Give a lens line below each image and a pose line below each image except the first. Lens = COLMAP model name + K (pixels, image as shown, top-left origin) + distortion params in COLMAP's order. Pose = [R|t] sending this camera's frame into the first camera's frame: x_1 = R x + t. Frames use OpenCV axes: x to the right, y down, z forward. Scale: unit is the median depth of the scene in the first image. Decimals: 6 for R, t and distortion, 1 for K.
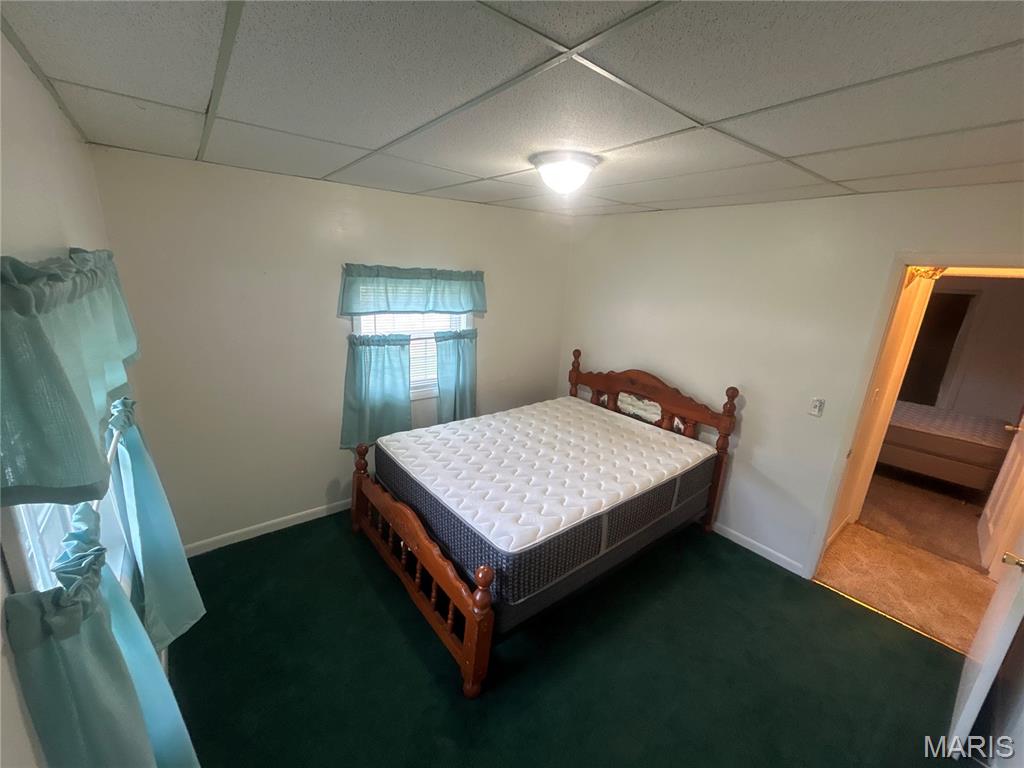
lens RADIAL K [[415.3, 0, 512.0], [0, 415.3, 384.0], [0, 0, 1]] dist [0.001162, 0.000049]
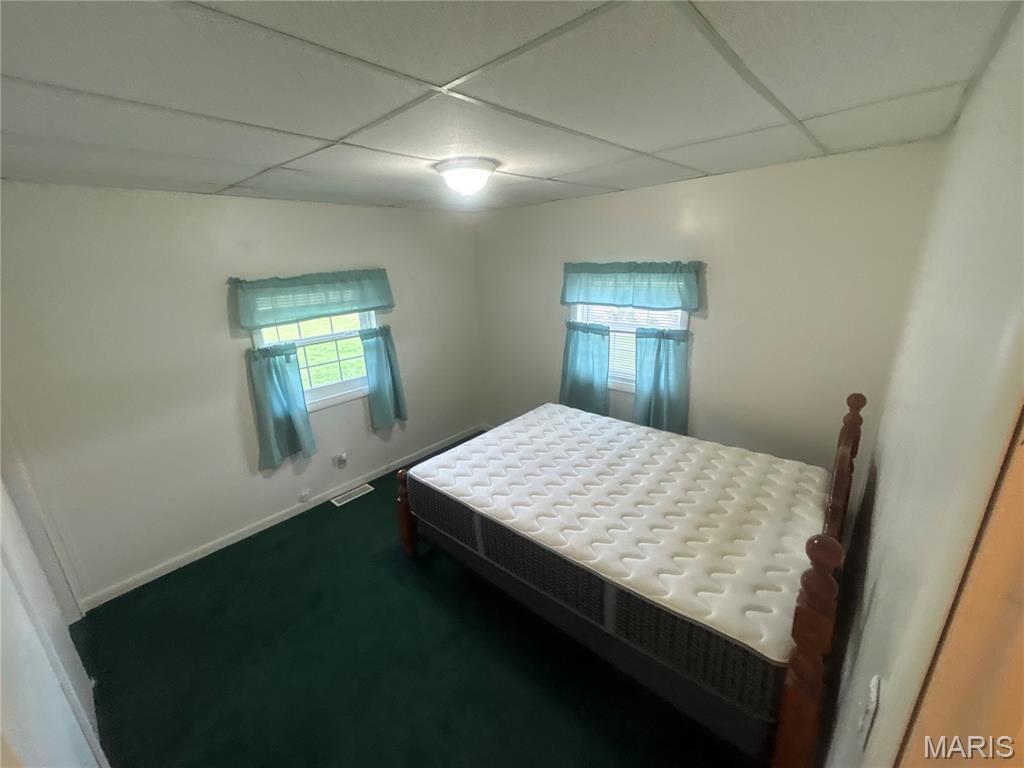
lens RADIAL K [[405.1, 0, 512.0], [0, 405.1, 384.0], [0, 0, 1]] dist [-0.000347, -0.000051]
pose [[0.166401, 0.230569, -0.958722, 0.731612], [-0.219927, 0.956464, 0.191854, -0.119923], [0.961219, 0.178924, 0.209865, 0.563217]]
